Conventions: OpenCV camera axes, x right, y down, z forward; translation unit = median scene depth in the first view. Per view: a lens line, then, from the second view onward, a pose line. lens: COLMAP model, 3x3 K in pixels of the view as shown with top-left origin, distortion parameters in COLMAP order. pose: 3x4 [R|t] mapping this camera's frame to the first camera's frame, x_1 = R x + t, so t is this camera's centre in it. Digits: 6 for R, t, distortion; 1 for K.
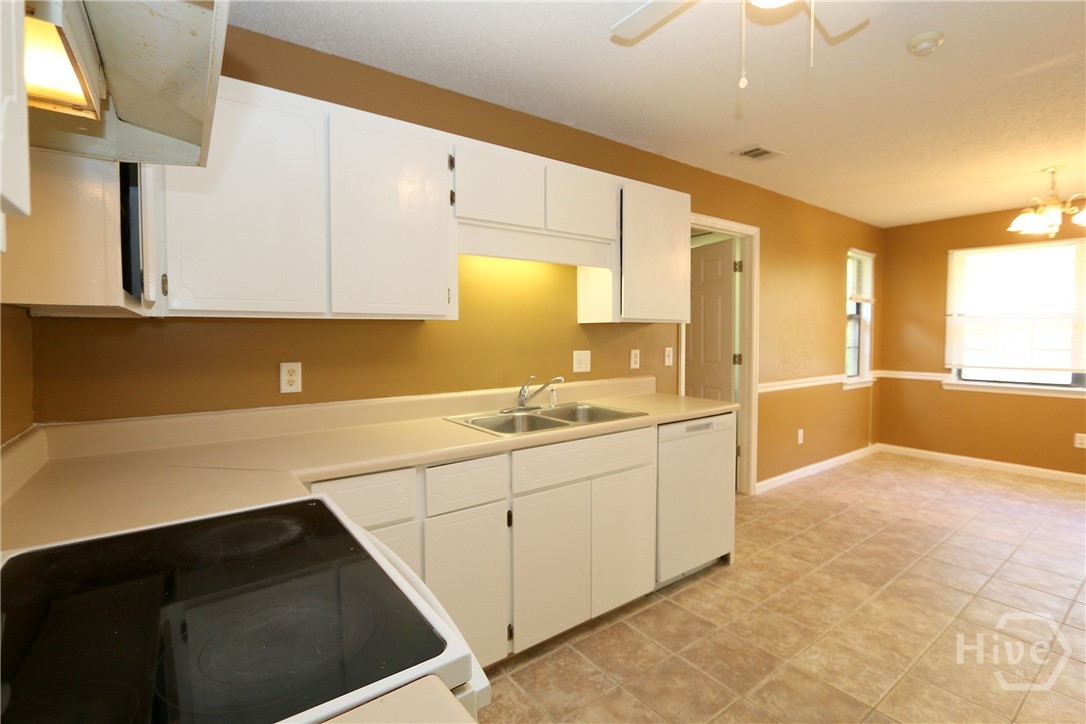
lens RADIAL K [[500.1, 0, 541.0], [0, 500.1, 360.5], [0, 0, 1]] dist [-0.015508, 0.000356]
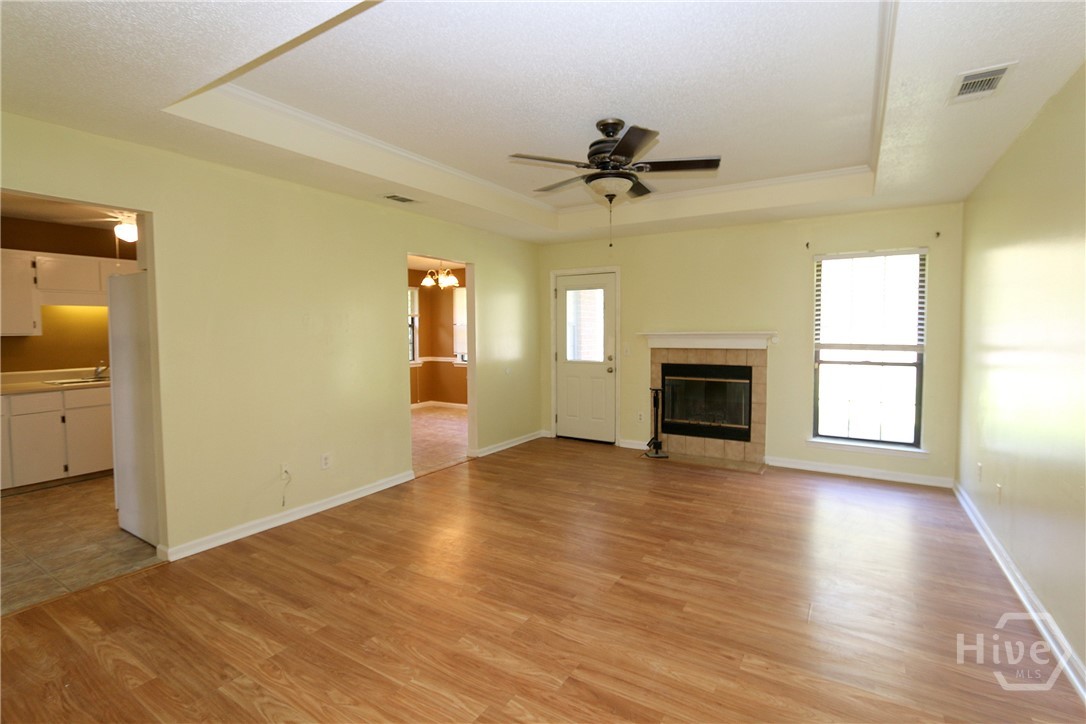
lens RADIAL K [[500.1, 0, 547.6], [0, 500.1, 355.3], [0, 0, 1]] dist [-0.015508, 0.000356]
pose [[0.921864, -0.028538, 0.386462, 0.435447], [0.032391, 0.999469, -0.003459, 0.035248], [-0.386158, 0.015707, 0.922299, -0.769112]]
